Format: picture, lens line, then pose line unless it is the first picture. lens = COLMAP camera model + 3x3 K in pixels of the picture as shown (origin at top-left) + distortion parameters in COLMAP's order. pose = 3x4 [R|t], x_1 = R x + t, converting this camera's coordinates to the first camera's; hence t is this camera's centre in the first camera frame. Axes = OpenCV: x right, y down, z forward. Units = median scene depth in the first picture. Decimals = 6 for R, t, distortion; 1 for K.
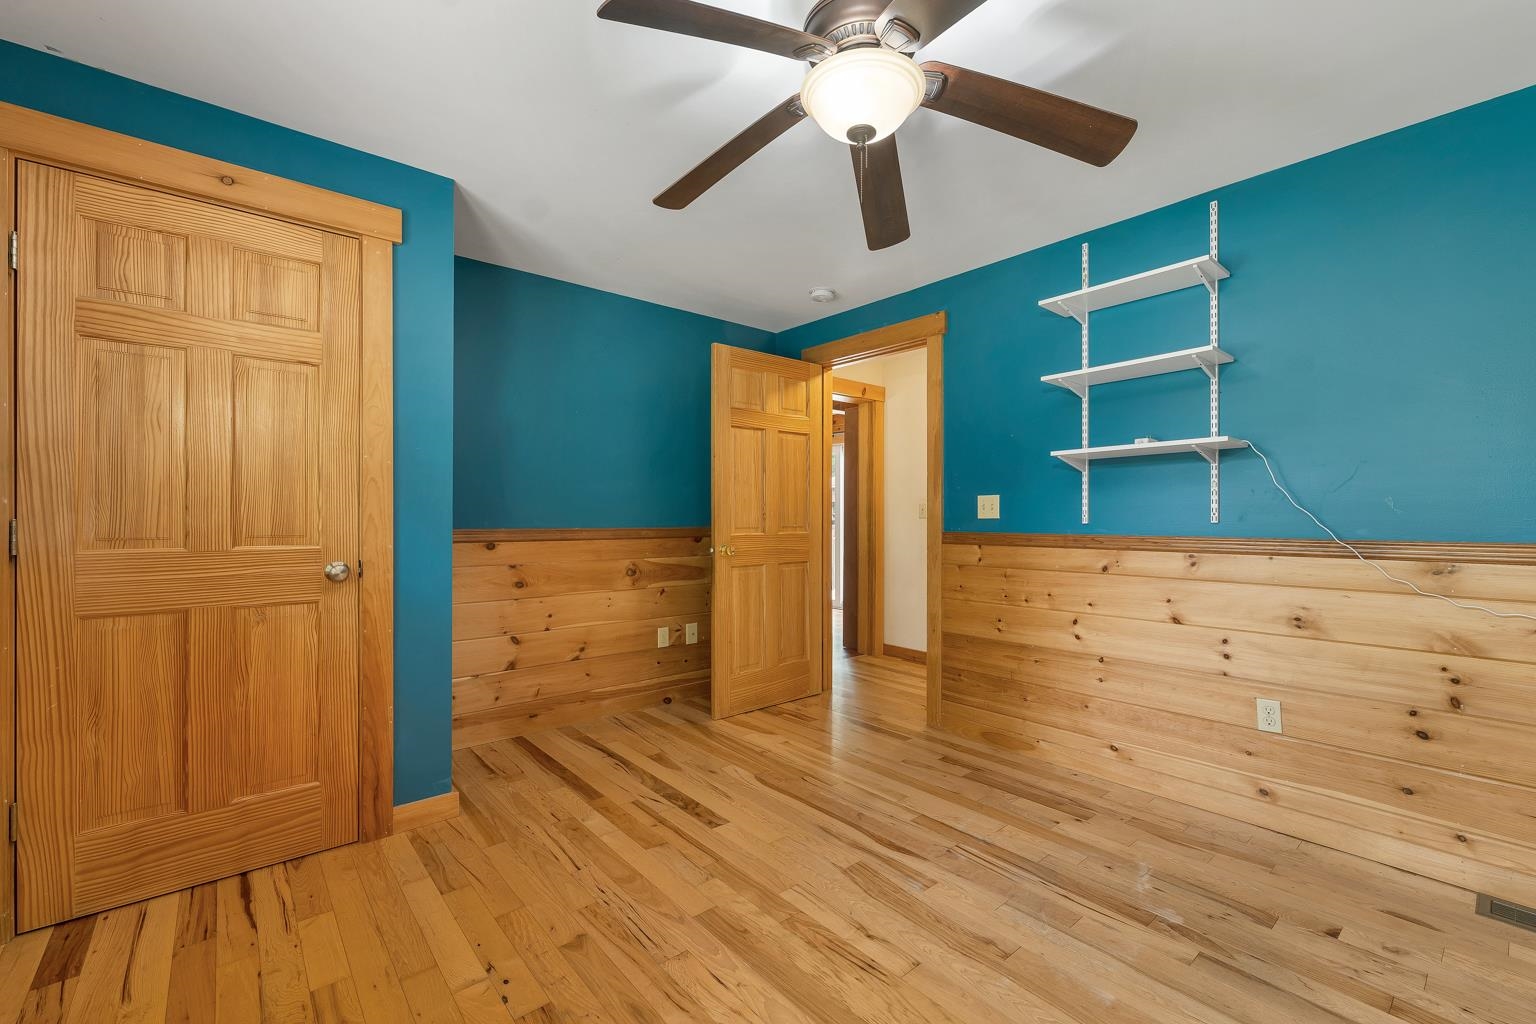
lens RADIAL K [[639.9, 0, 764.3], [0, 639.9, 515.7], [0, 0, 1]] dist [0.001091, 0.000029]
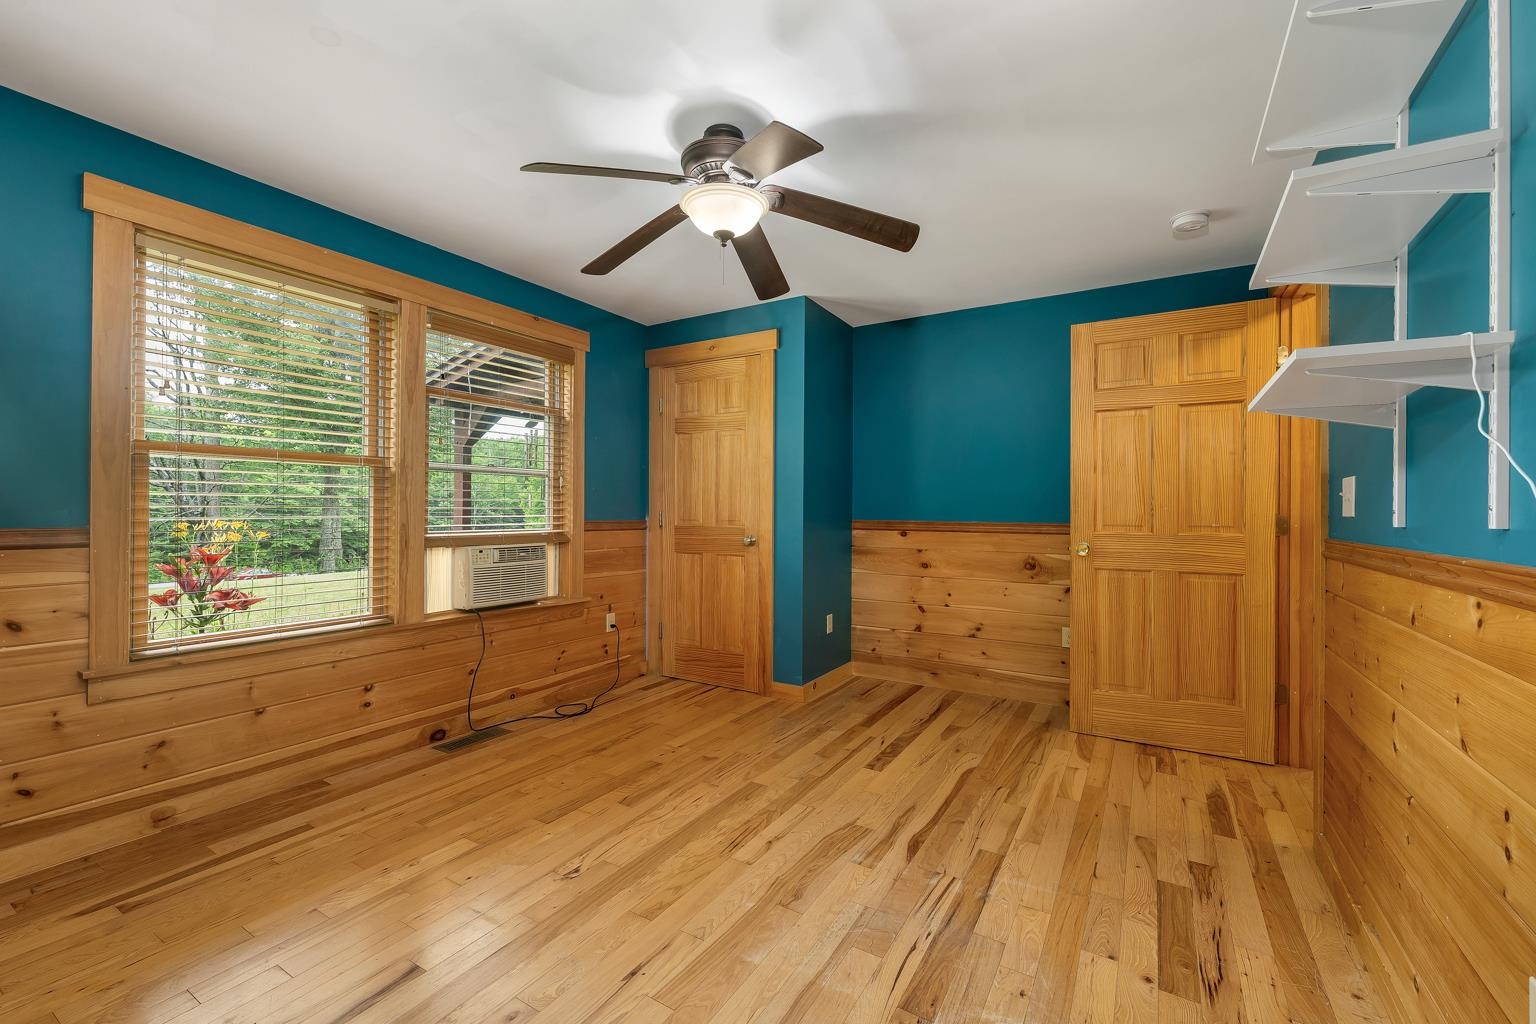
lens RADIAL K [[637.5, 0, 768.0], [0, 637.5, 512.0], [0, 0, 1]] dist [0.001195, 0.000002]
pose [[0.321497, 0.004261, -0.946901, 0.933853], [-0.003521, 0.999988, 0.003305, -0.000532], [0.946904, 0.002271, 0.321508, 0.406197]]
